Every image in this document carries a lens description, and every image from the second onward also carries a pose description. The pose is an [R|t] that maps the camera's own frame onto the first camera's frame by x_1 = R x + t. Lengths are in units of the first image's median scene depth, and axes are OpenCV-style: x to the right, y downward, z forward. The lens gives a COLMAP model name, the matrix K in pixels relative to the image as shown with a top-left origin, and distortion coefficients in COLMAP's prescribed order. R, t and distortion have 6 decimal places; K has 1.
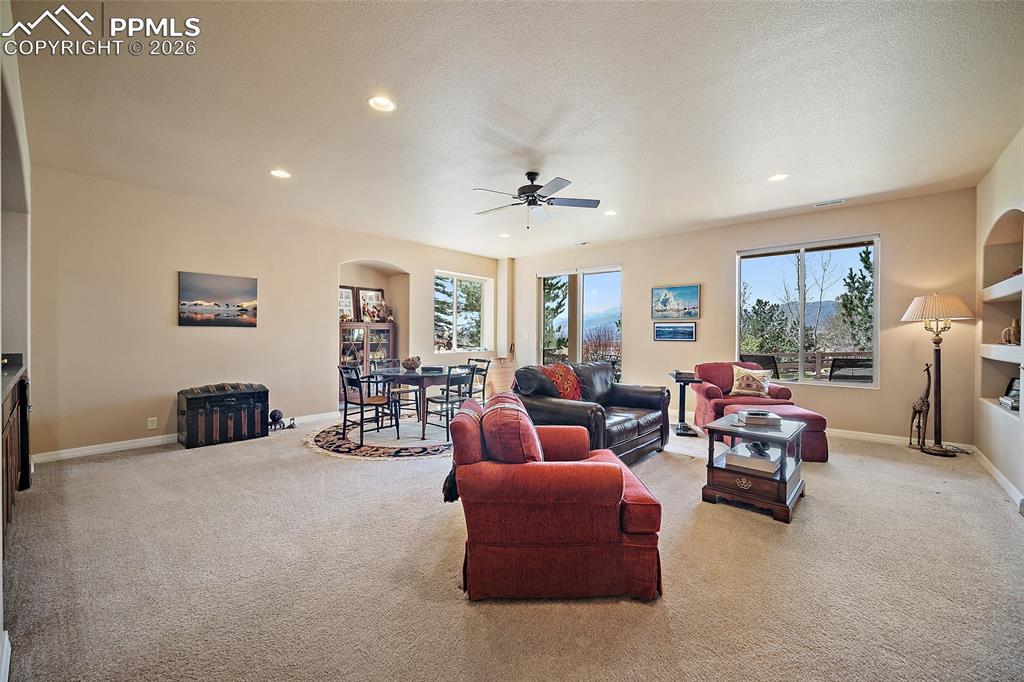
lens RADIAL K [[406.8, 0, 511.1], [0, 406.8, 338.3], [0, 0, 1]] dist [-0.007803, 0.000604]
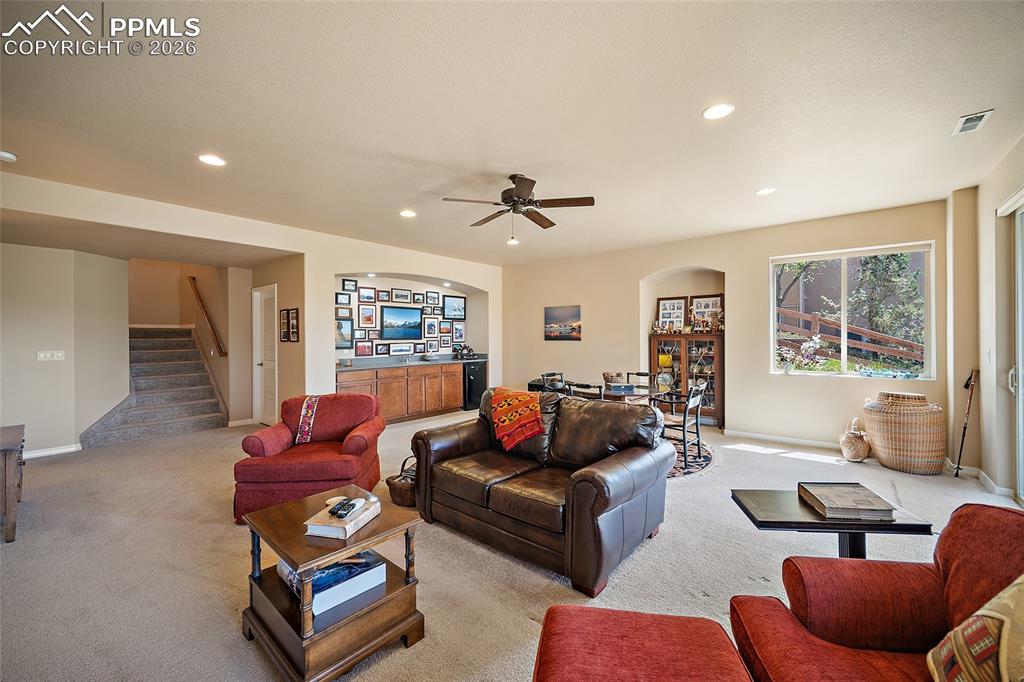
lens RADIAL K [[406.8, 0, 512.2], [0, 406.8, 339.0], [0, 0, 1]] dist [-0.007803, 0.000604]
pose [[-0.000838, 0.000243, -1.000000, 0.769243], [-0.005714, 0.999984, 0.000248, -0.033035], [0.999983, 0.005714, -0.000836, 0.792193]]
